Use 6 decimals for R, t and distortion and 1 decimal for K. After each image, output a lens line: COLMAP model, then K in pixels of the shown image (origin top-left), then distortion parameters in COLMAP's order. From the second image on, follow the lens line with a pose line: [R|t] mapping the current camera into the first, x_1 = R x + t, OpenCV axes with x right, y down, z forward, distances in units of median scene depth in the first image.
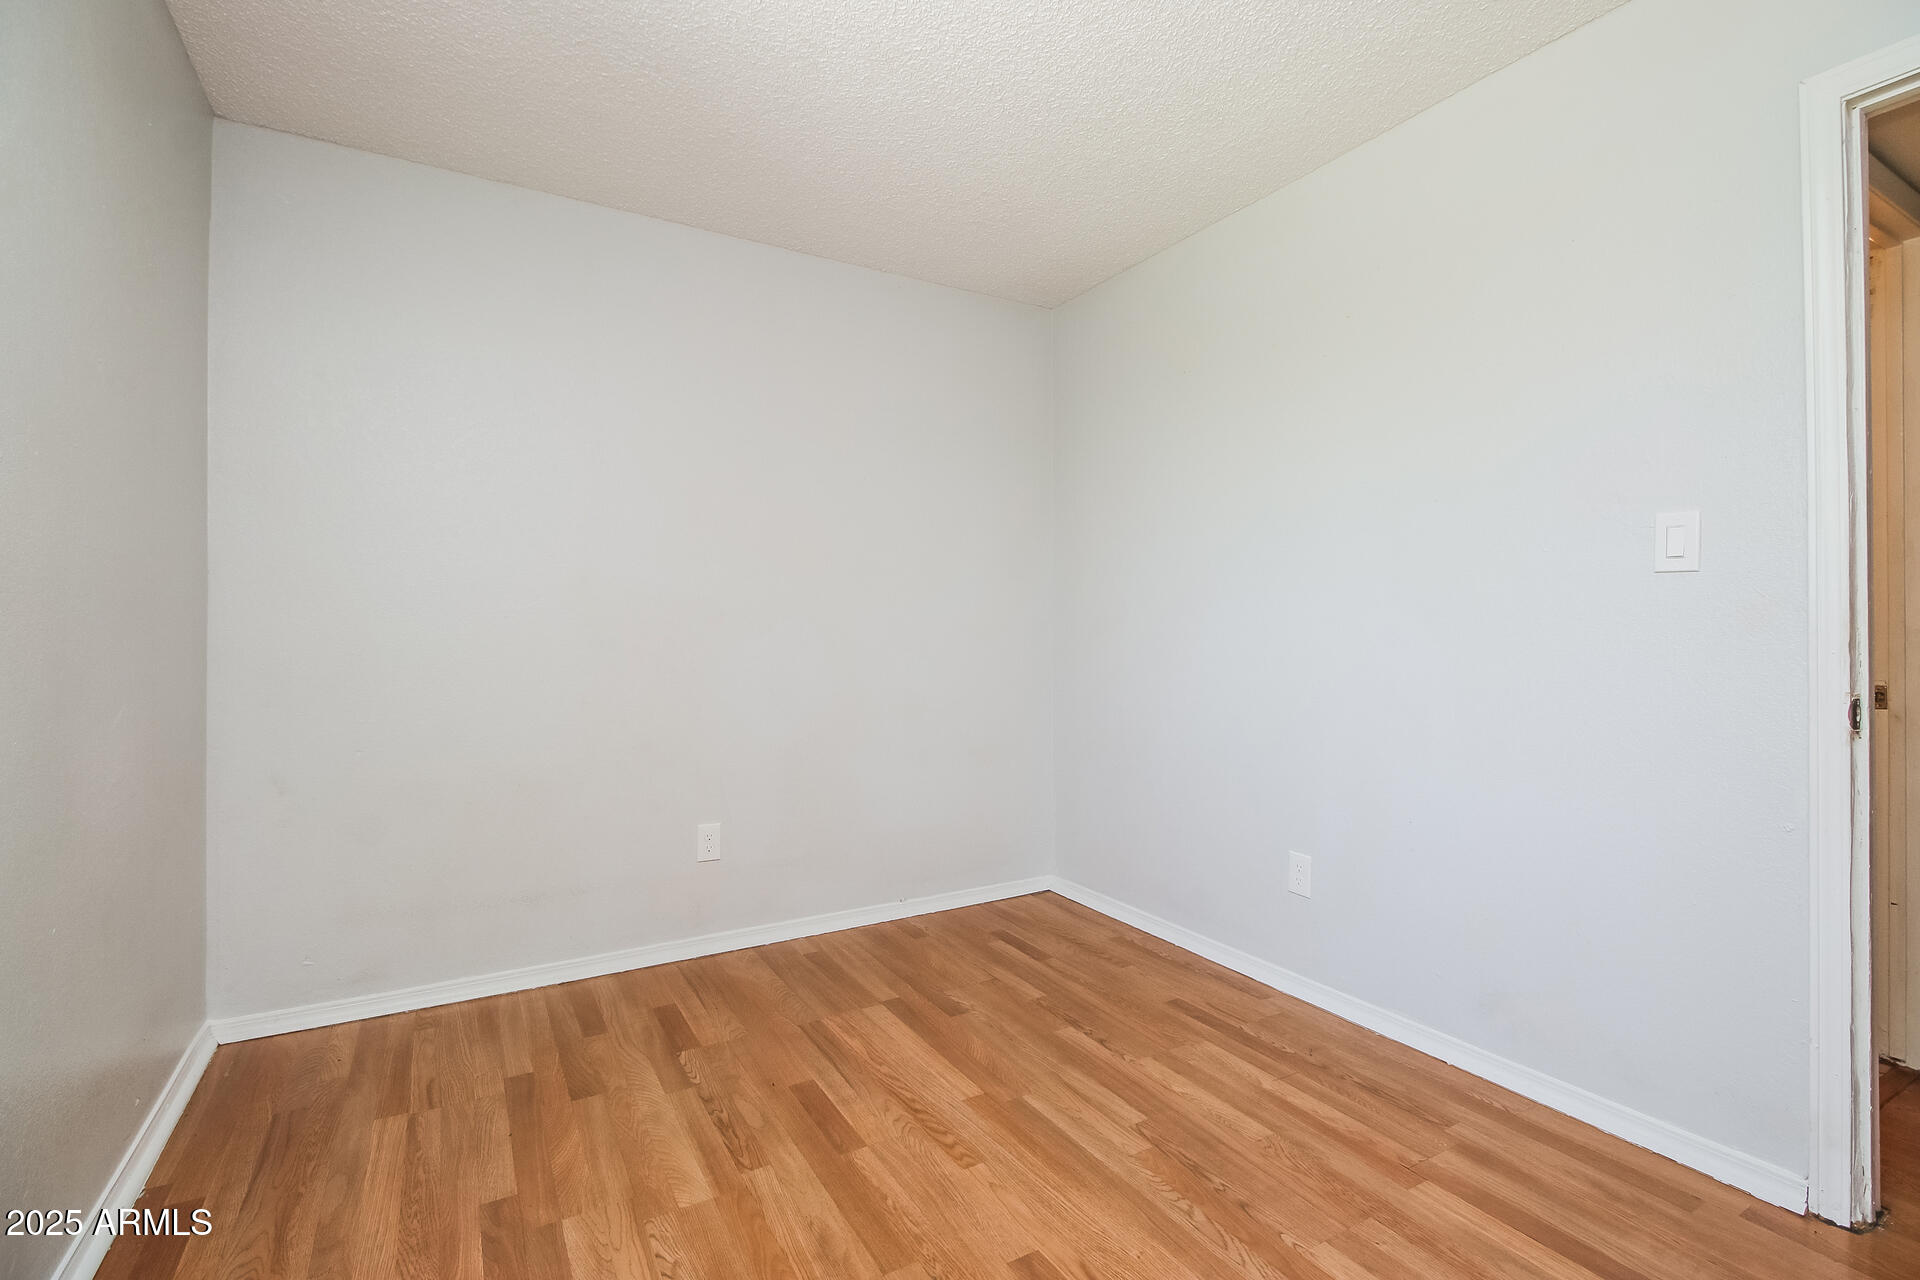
lens RADIAL K [[885.4, 0, 965.0], [0, 885.4, 636.4], [0, 0, 1]] dist [-0.000098, -0.001587]
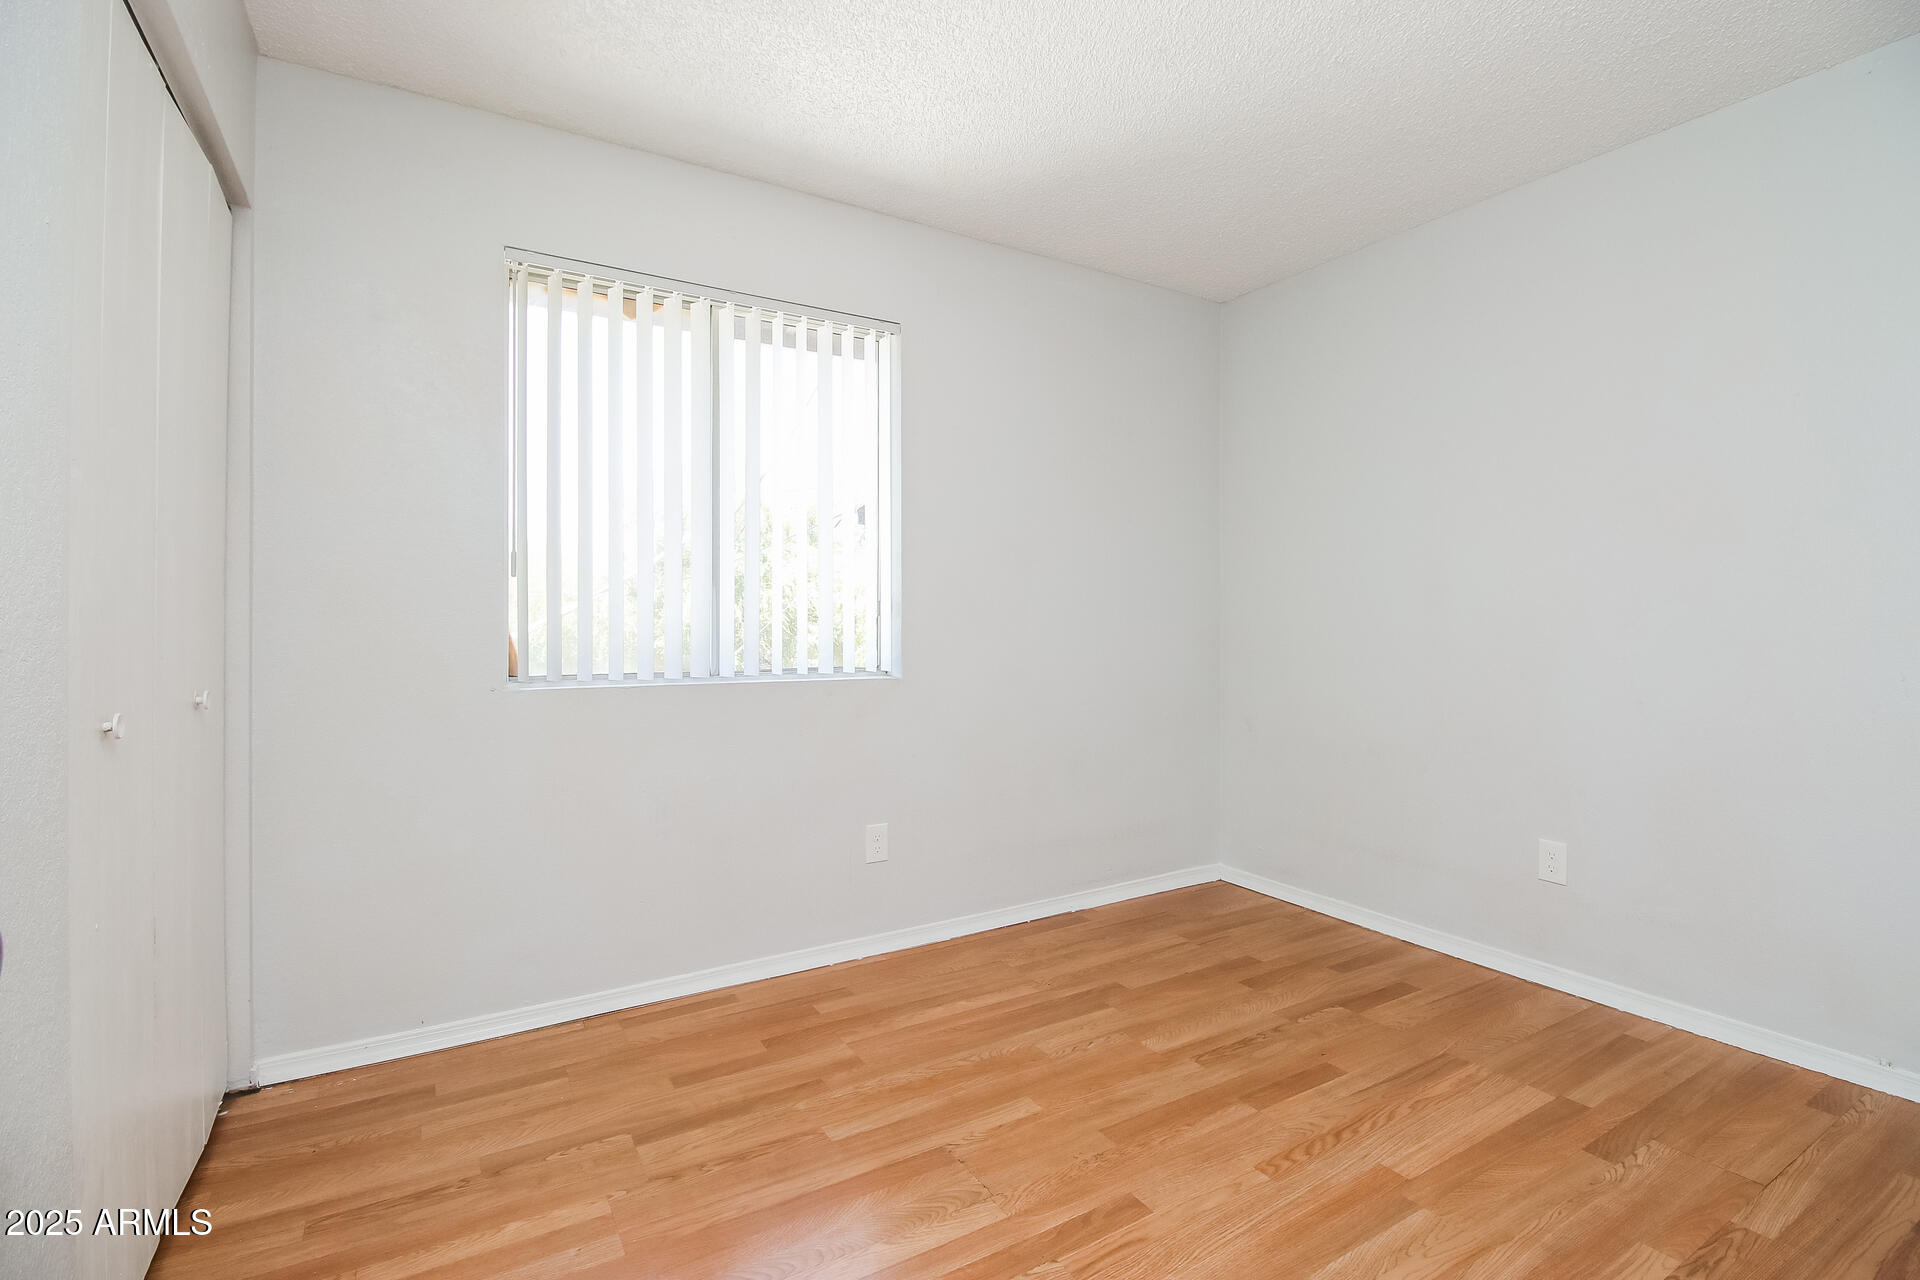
lens RADIAL K [[885.4, 0, 976.9], [0, 885.4, 645.0], [0, 0, 1]] dist [-0.000098, -0.001587]
pose [[0.022837, 0.025897, -0.999404, 0.831266], [-0.006851, 0.999645, 0.025746, -0.006106], [0.999716, 0.006259, 0.023006, 0.568737]]
